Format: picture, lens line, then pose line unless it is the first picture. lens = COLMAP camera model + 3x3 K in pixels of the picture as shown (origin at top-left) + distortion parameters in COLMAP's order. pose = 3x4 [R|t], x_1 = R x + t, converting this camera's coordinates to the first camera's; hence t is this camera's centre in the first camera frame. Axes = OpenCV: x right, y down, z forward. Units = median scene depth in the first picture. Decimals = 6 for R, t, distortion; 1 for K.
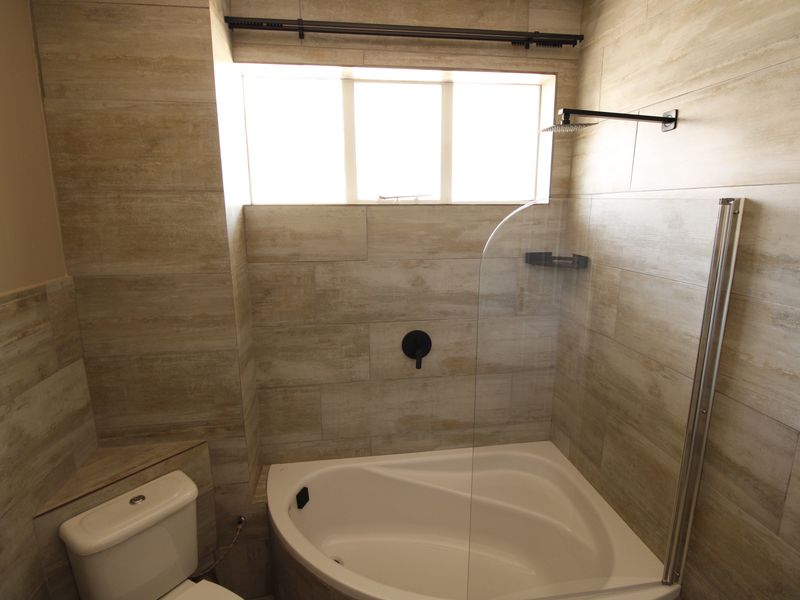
lens RADIAL K [[415.3, 0, 400.7], [0, 415.3, 298.0], [0, 0, 1]] dist [-0.004880, -0.011511]
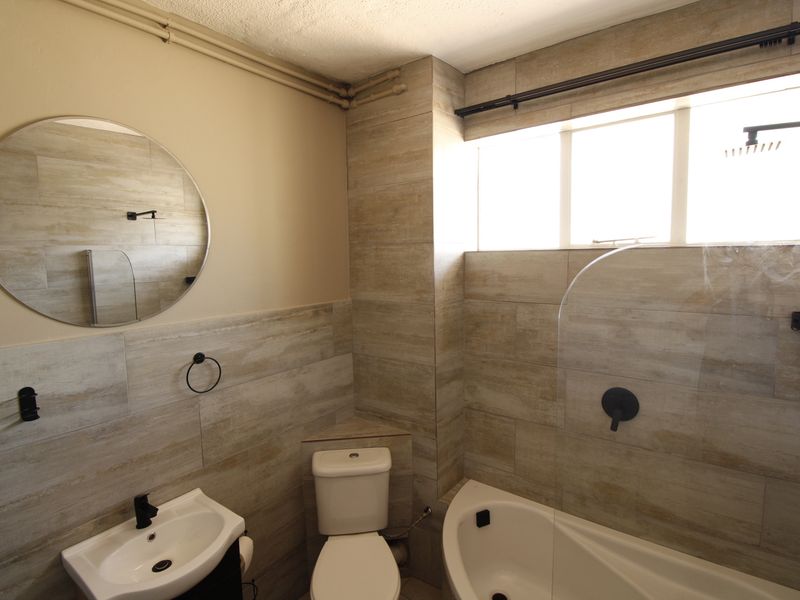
lens RADIAL K [[415.3, 0, 401.8], [0, 415.3, 298.3], [0, 0, 1]] dist [-0.004880, -0.011511]
pose [[0.693175, 0.065903, -0.717750, 0.384830], [-0.133507, 0.990319, -0.038005, -0.017004], [0.708297, 0.122169, 0.695262, 0.033756]]
